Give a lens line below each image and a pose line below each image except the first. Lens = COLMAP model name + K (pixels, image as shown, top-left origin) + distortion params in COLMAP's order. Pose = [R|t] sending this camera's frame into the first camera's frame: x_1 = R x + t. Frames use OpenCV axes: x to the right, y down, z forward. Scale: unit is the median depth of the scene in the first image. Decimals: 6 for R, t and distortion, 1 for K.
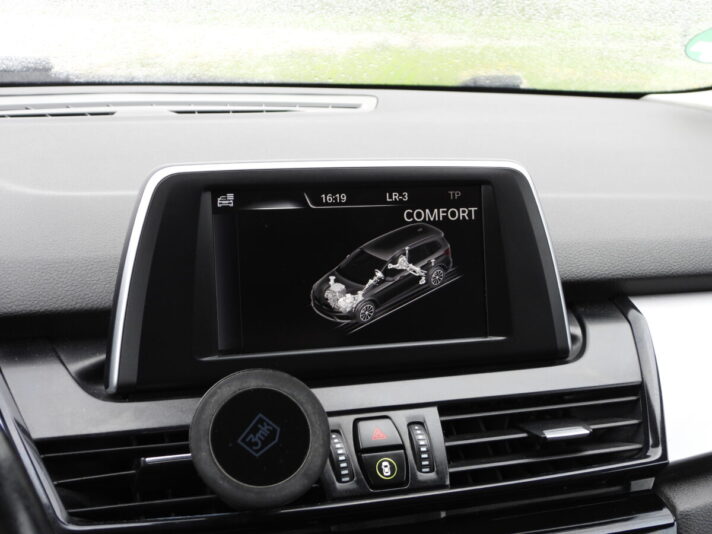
lens RADIAL K [[1071.5, 0, 356.0], [0, 1071.5, 267.0], [0, 0, 1]] dist [-0.042319, -0.014663]
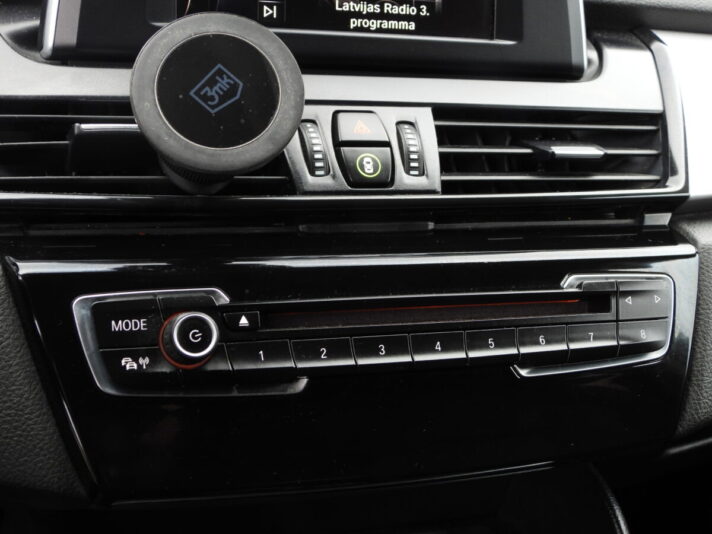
lens RADIAL K [[990.2, 0, 356.0], [0, 990.2, 267.0], [0, 0, 1]] dist [-0.031070, -0.011180]
pose [[0.998042, 0.058774, 0.021387, 0.006219], [-0.061030, 0.989967, 0.127441, 0.165787], [-0.013682, -0.128497, 0.991616, 0.206113]]
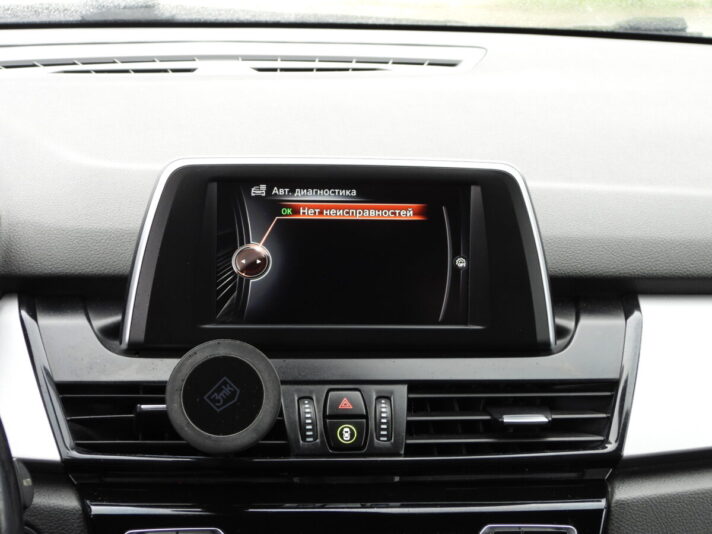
lens RADIAL K [[1458.0, 0, 356.0], [0, 1458.0, 267.0], [0, 0, 1]] dist [-0.052213, -0.213168]
pose [[0.976221, 0.072956, -0.204132, 0.337892], [-0.060152, 0.995853, 0.068250, -0.095552], [0.208265, -0.054348, 0.976561, -0.505671]]
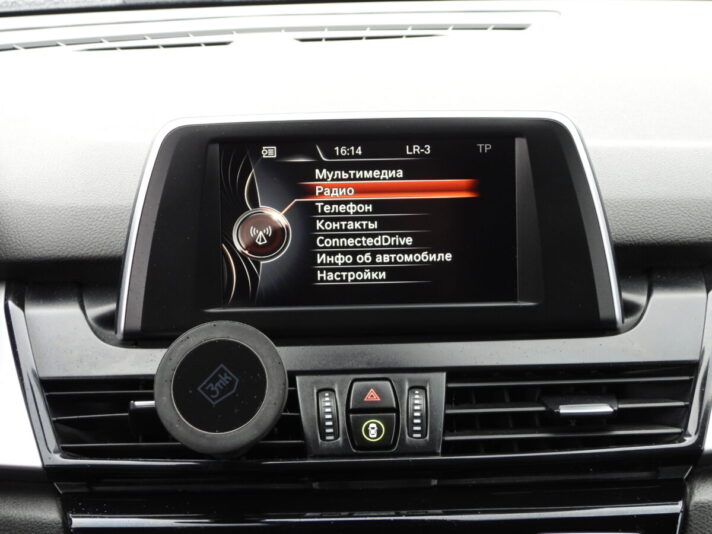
lens RADIAL K [[1458.0, 0, 356.0], [0, 1458.0, 267.0], [0, 0, 1]] dist [-0.052213, -0.213168]
pose [[0.954473, 0.038688, -0.295777, 0.394747], [-0.024615, 0.998387, 0.051160, -0.028233], [0.297279, -0.041550, 0.953886, -0.265706]]
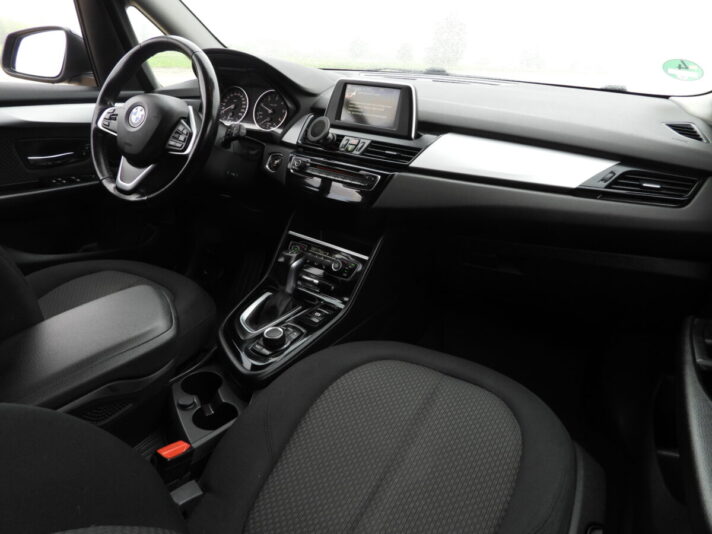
lens RADIAL K [[507.7, 0, 356.0], [0, 507.7, 267.0], [0, 0, 1]] dist [-0.011607, 0.000573]
pose [[0.554931, 0.322495, -0.766844, 1.806841], [-0.226149, 0.945568, 0.234003, 0.153161], [0.800568, 0.043565, 0.597657, -0.229415]]
